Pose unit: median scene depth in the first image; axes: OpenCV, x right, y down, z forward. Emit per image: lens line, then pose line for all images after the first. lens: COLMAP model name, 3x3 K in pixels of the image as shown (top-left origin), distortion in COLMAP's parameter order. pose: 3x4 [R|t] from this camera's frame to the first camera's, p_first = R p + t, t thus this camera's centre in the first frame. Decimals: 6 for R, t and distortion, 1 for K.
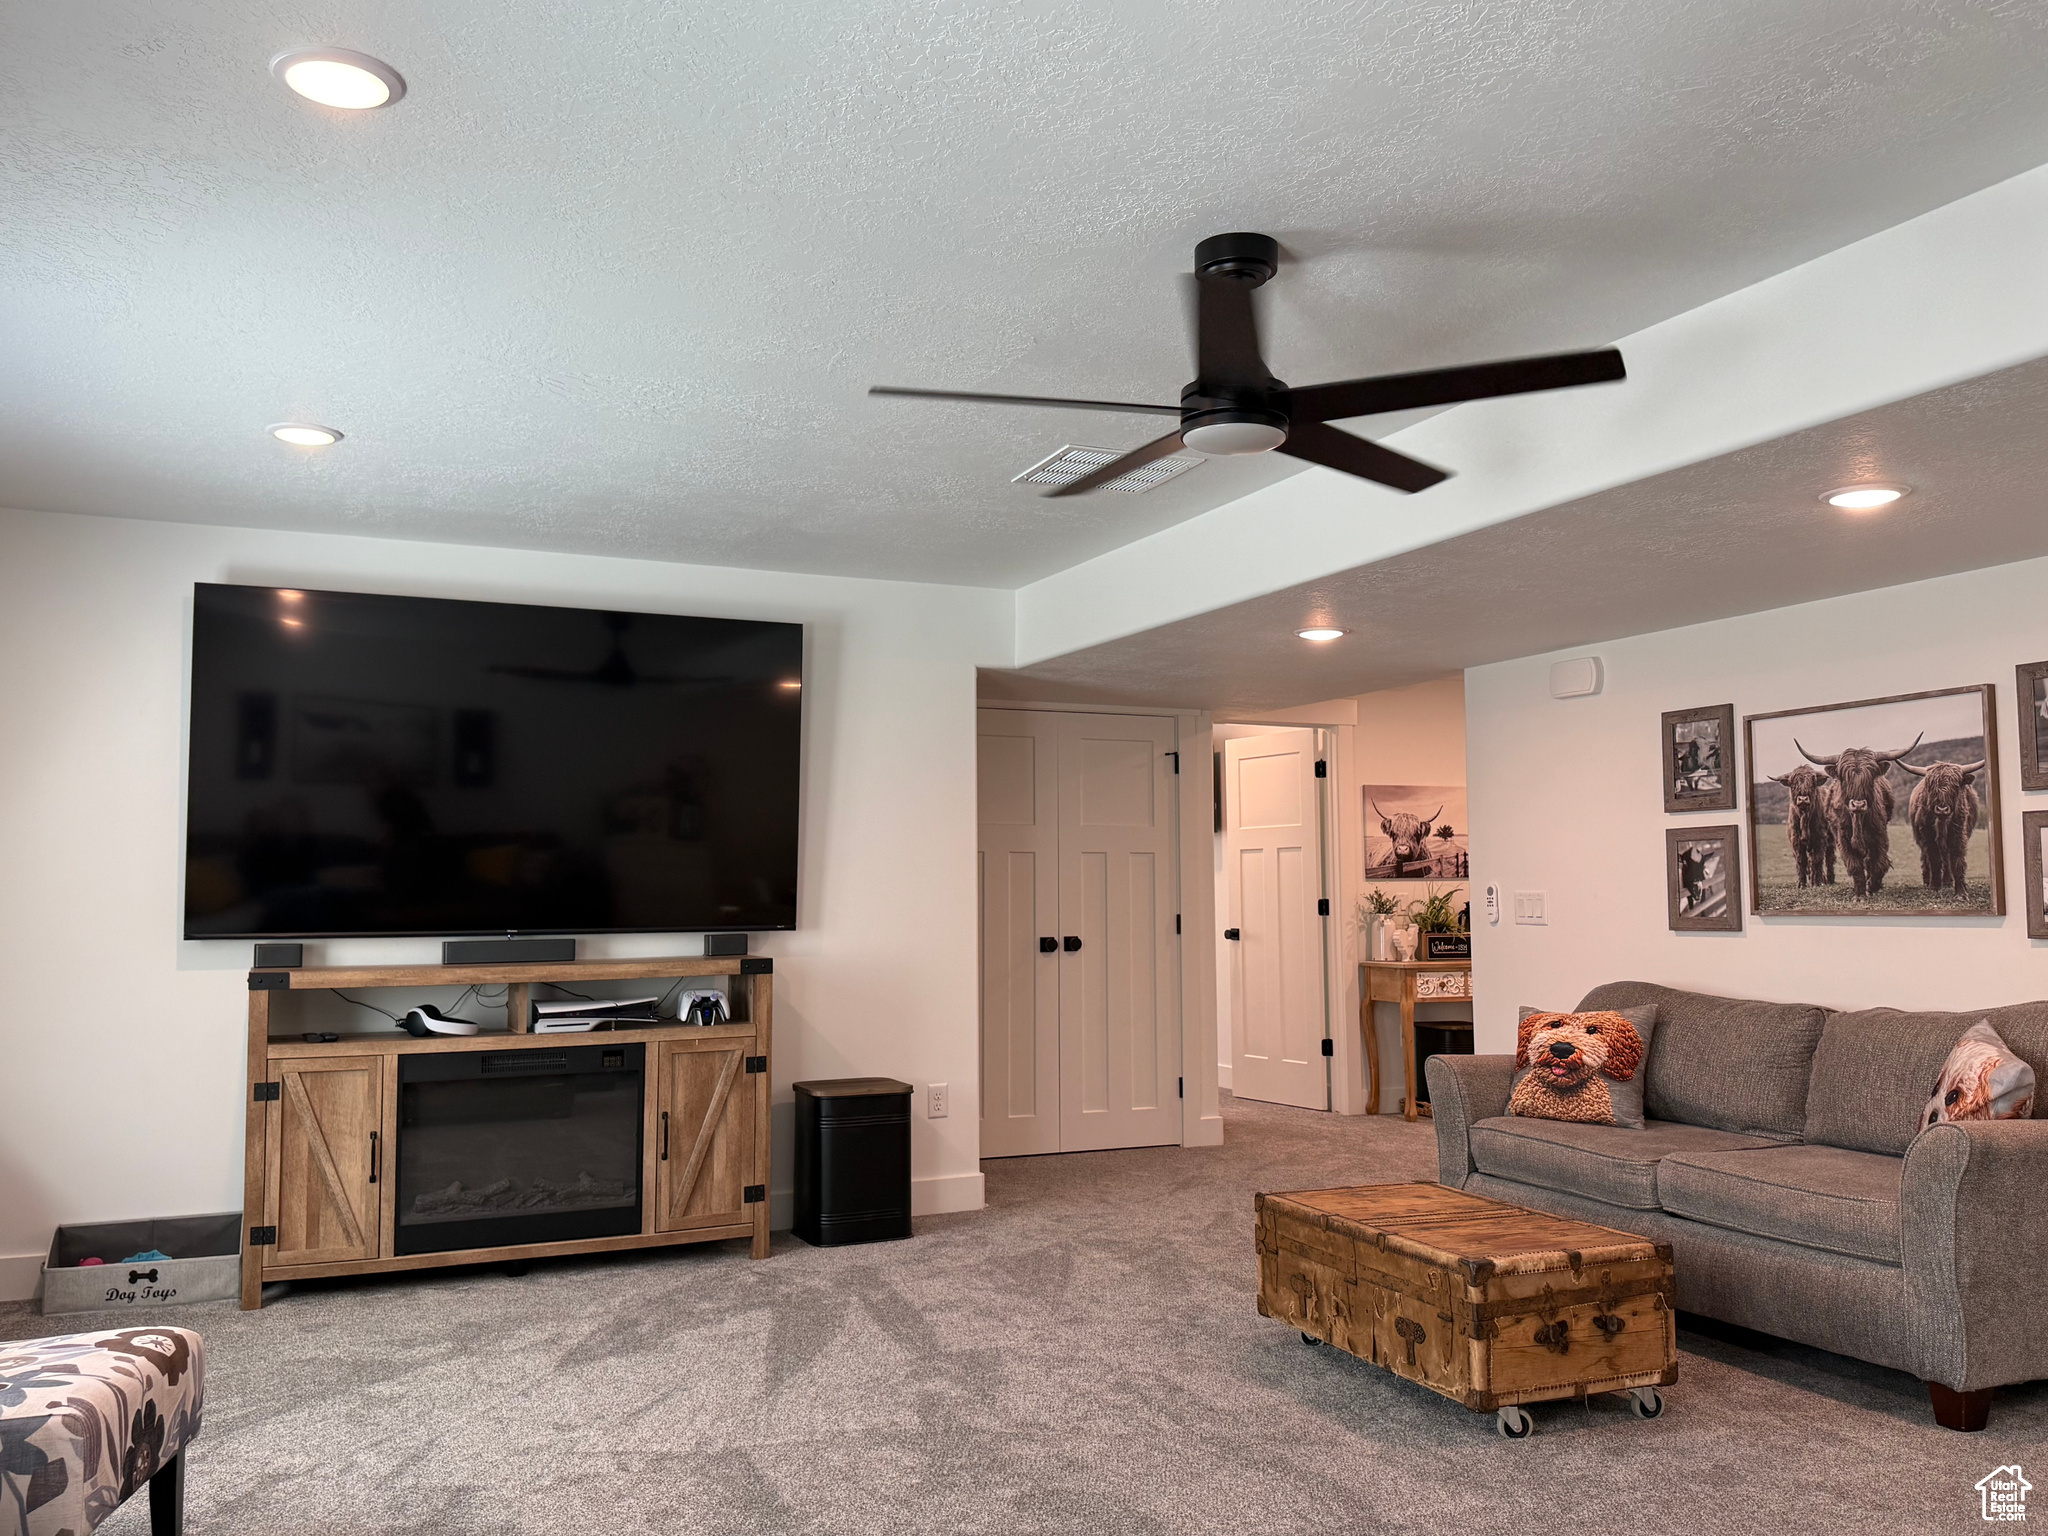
lens RADIAL K [[1679.1, 0, 1030.6], [0, 1679.1, 781.4], [0, 0, 1]] dist [0.068196, -0.098324]
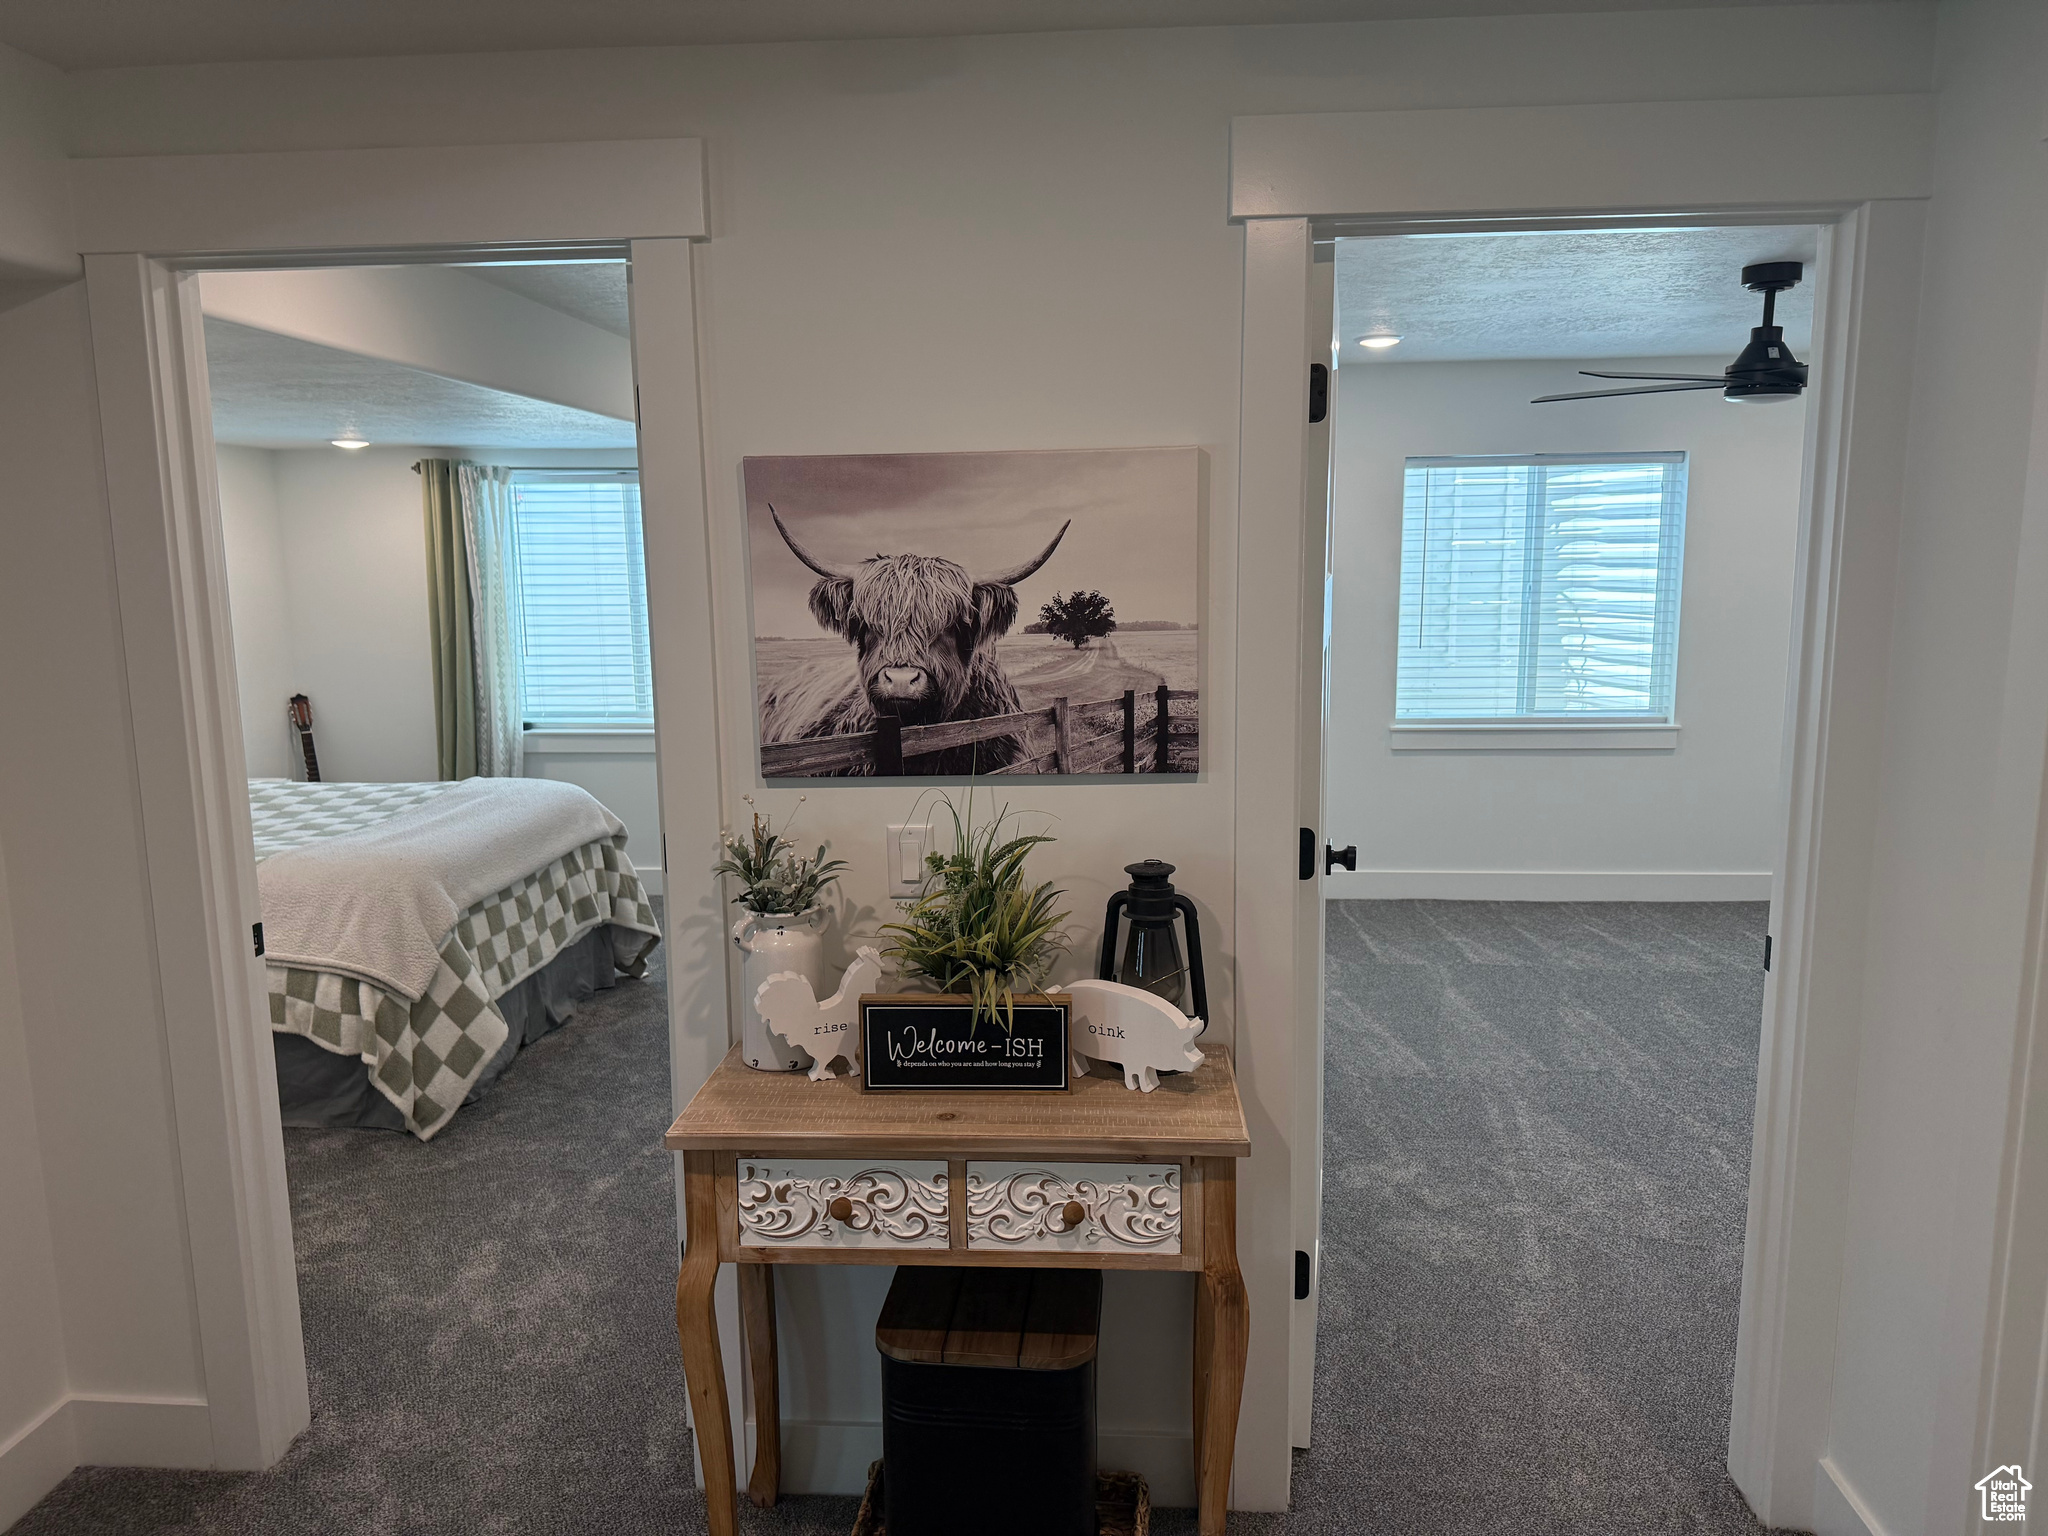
lens RADIAL K [[1447.7, 0, 1029.8], [0, 1447.7, 771.5], [0, 0, 1]] dist [0.060016, -0.075037]
pose [[0.877821, 0.068799, -0.474022, 0.360213], [0.042832, 0.974392, 0.220741, 0.001329], [0.477070, -0.214074, 0.852395, 0.792216]]
